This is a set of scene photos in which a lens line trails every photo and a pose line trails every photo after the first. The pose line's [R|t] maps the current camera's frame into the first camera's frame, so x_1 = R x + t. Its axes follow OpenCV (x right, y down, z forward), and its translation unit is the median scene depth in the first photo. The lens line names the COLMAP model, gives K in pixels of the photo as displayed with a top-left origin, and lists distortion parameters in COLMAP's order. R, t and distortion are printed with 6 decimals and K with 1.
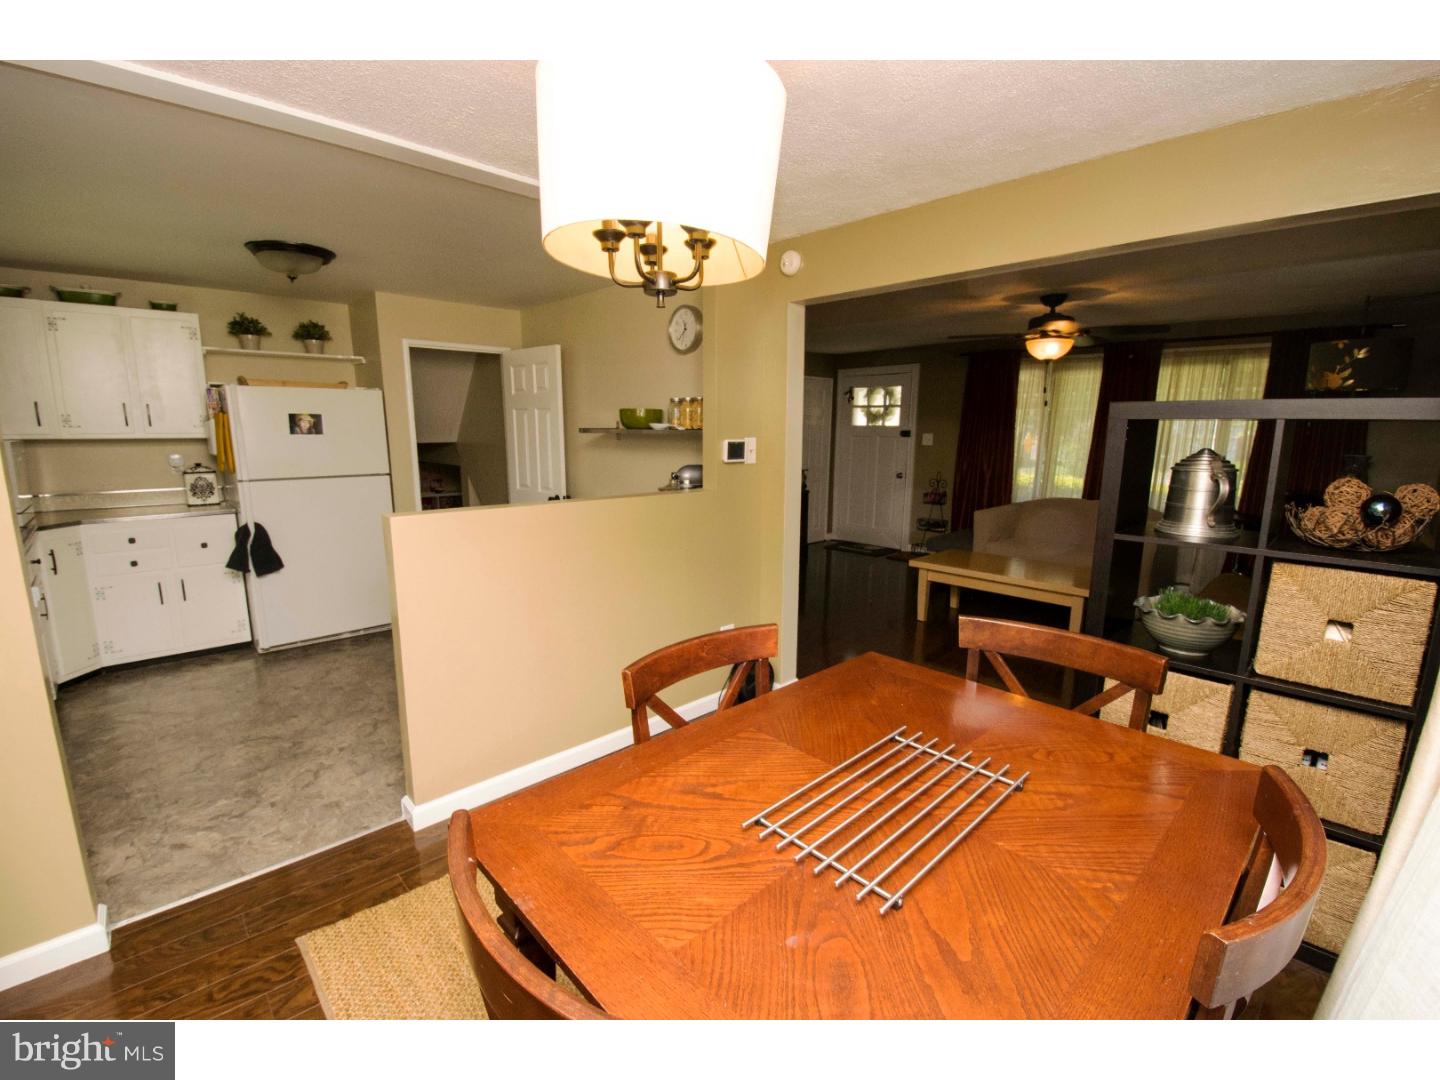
lens RADIAL K [[637.4, 0, 709.6], [0, 637.4, 538.2], [0, 0, 1]] dist [-0.009055, -0.001804]
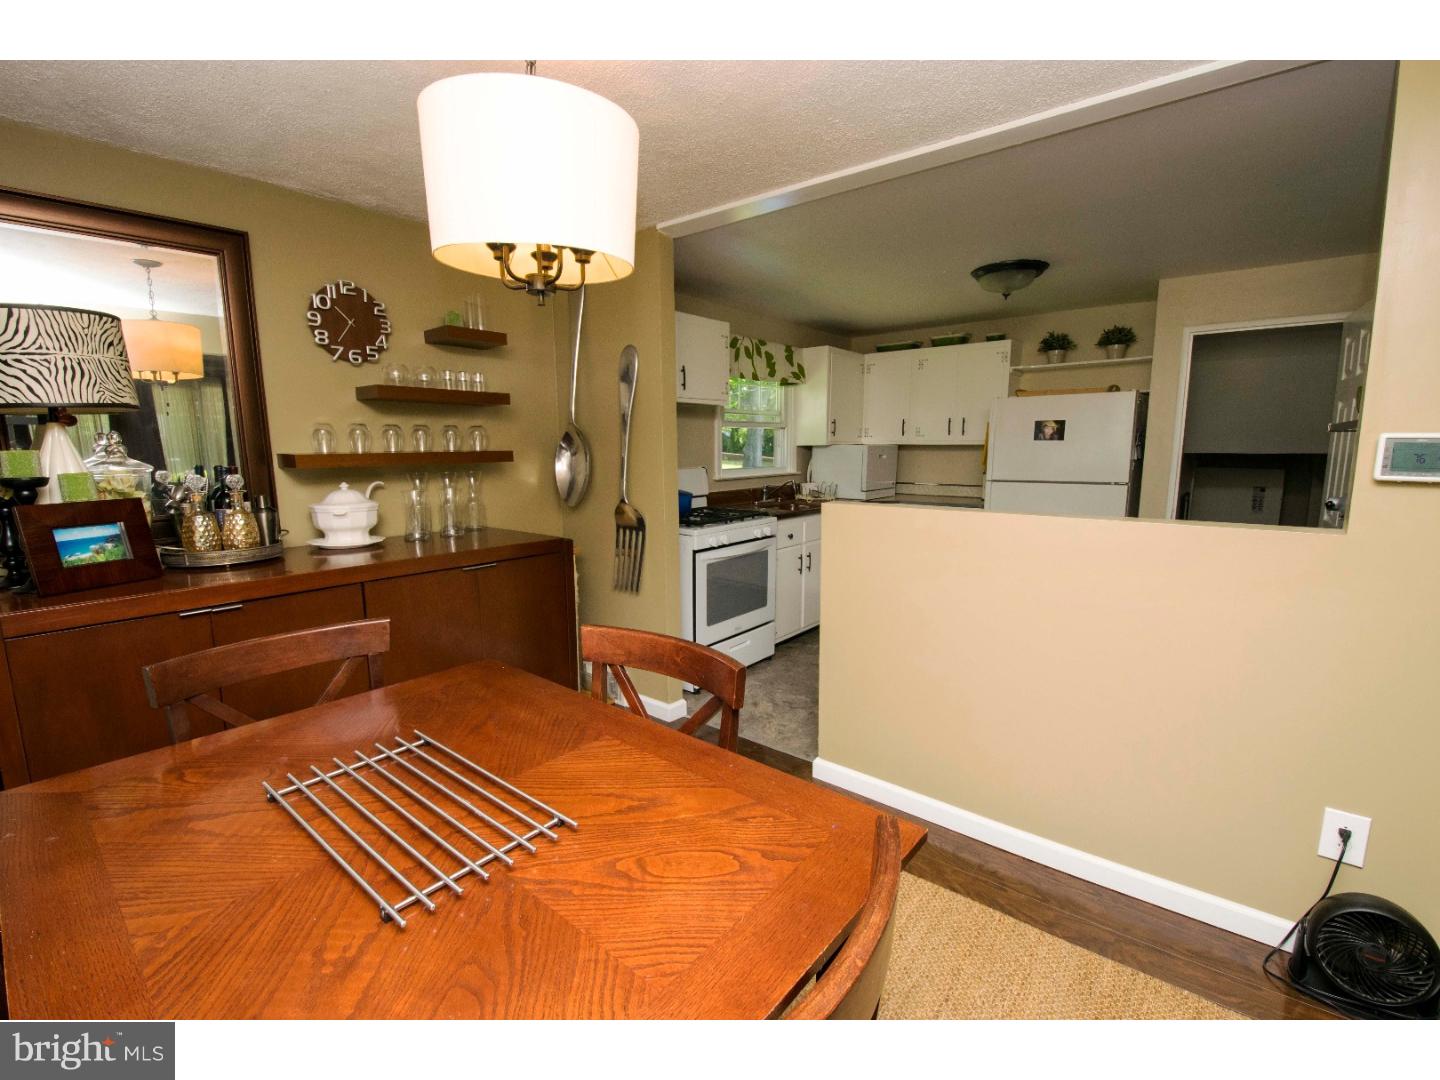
lens RADIAL K [[637.4, 0, 723.5], [0, 637.4, 543.0], [0, 0, 1]] dist [-0.009055, -0.001804]
pose [[0.153188, 0.143112, -0.977779, 0.372121], [-0.163114, 0.979547, 0.117815, -0.041291], [0.974642, 0.141442, 0.173399, 0.382703]]
